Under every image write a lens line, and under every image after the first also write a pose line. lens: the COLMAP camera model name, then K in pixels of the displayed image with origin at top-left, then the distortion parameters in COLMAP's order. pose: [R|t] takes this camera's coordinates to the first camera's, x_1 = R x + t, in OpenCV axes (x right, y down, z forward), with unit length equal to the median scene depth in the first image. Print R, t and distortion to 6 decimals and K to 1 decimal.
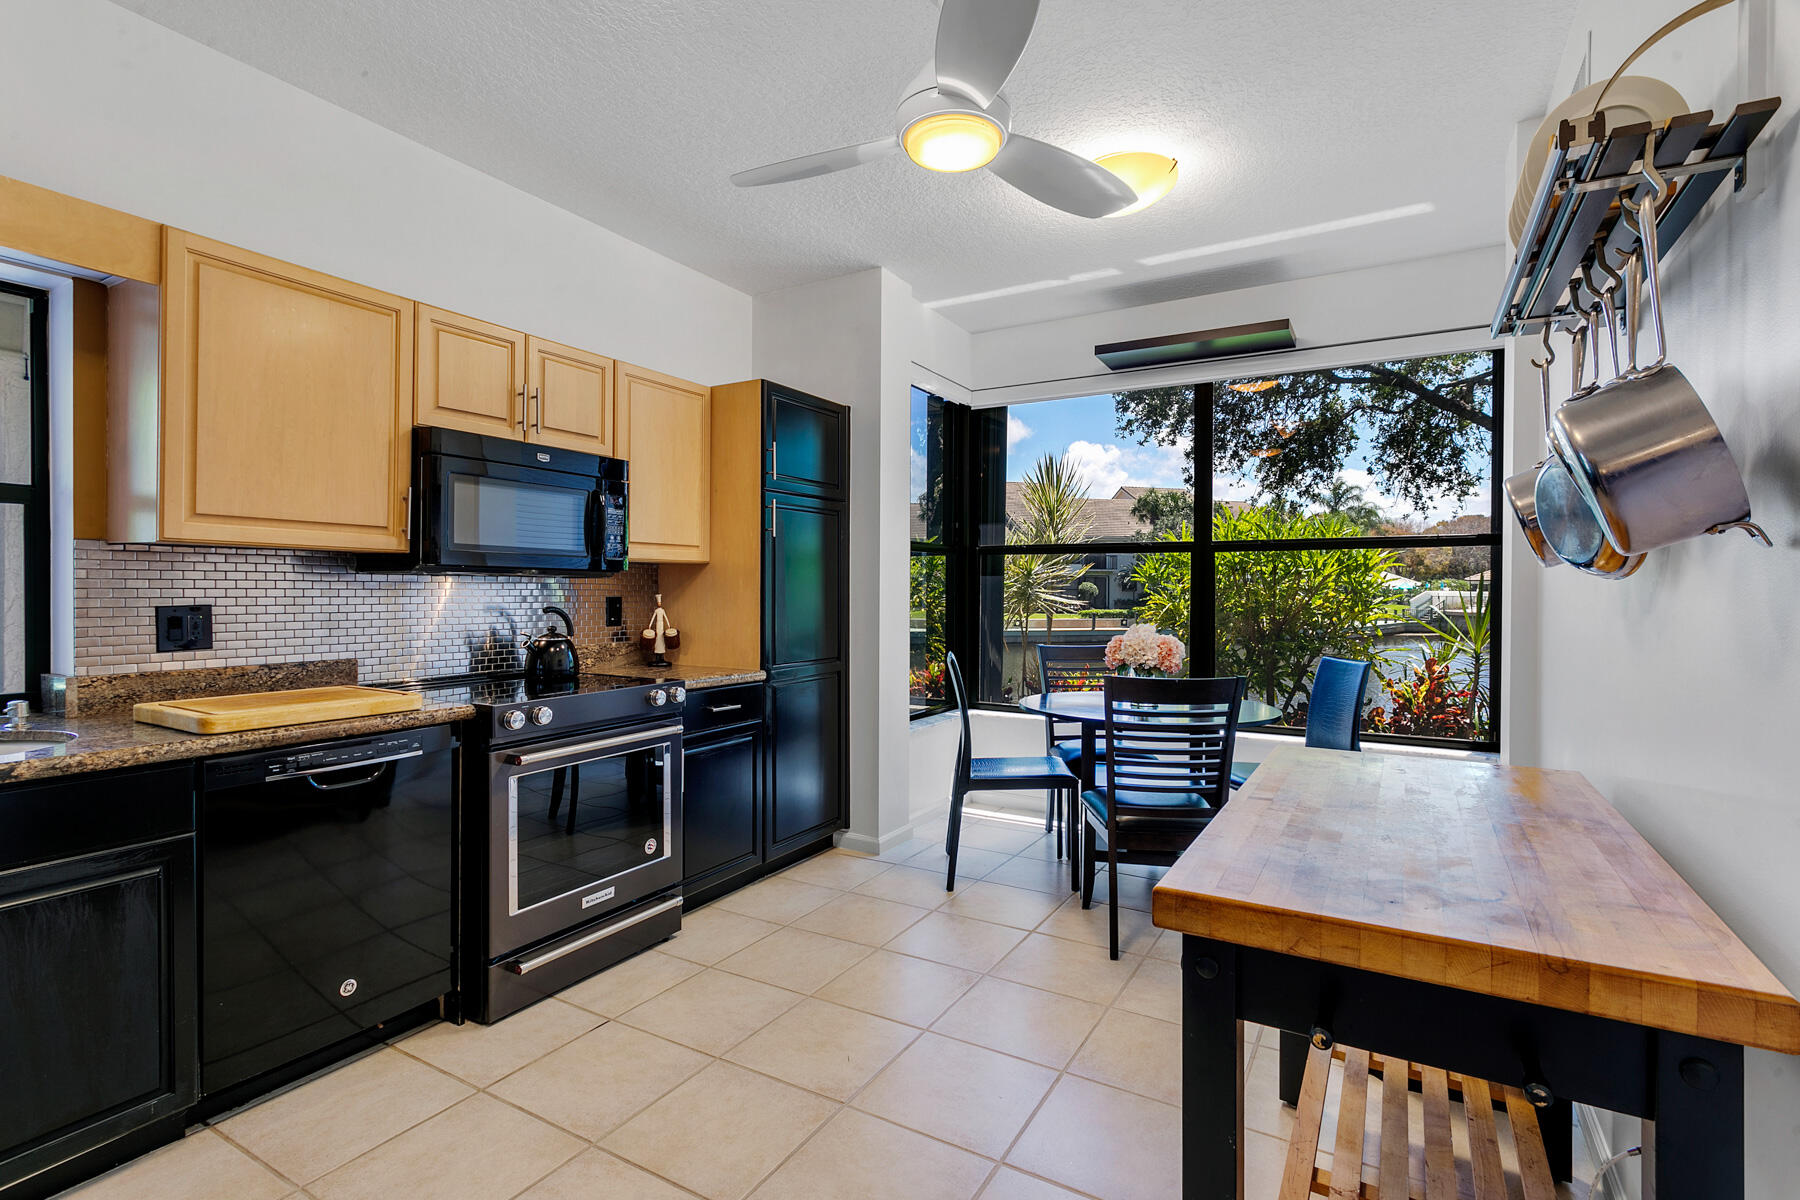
lens RADIAL K [[860.1, 0, 924.5], [0, 860.1, 583.0], [0, 0, 1]] dist [0.039112, 0.000257]
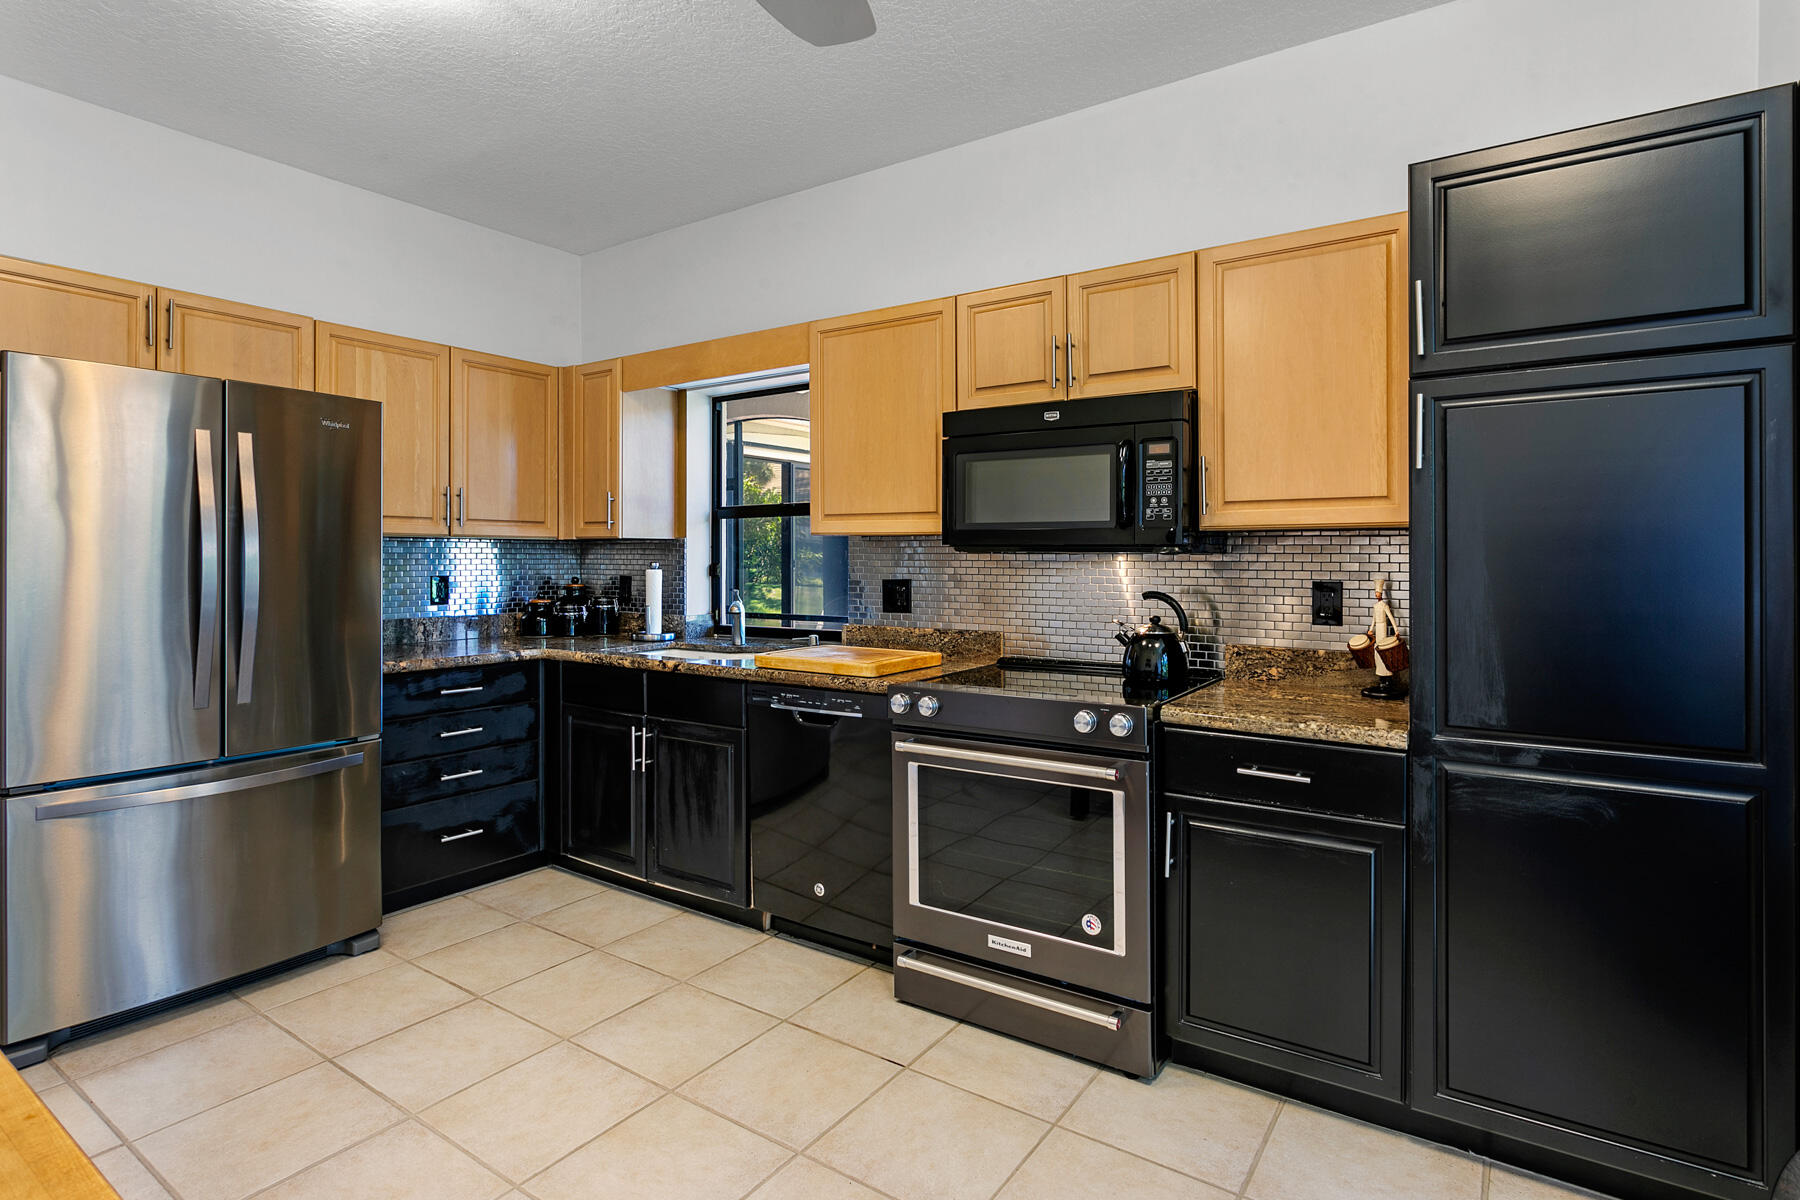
lens RADIAL K [[948.2, 0, 896.2], [0, 948.2, 550.5], [0, 0, 1]] dist [-0.000252, 0.000083]
pose [[-0.093316, -0.009691, -0.995589, 0.532313], [0.005948, 0.999929, -0.010290, -0.003246], [0.995619, -0.006882, -0.093252, 0.982478]]
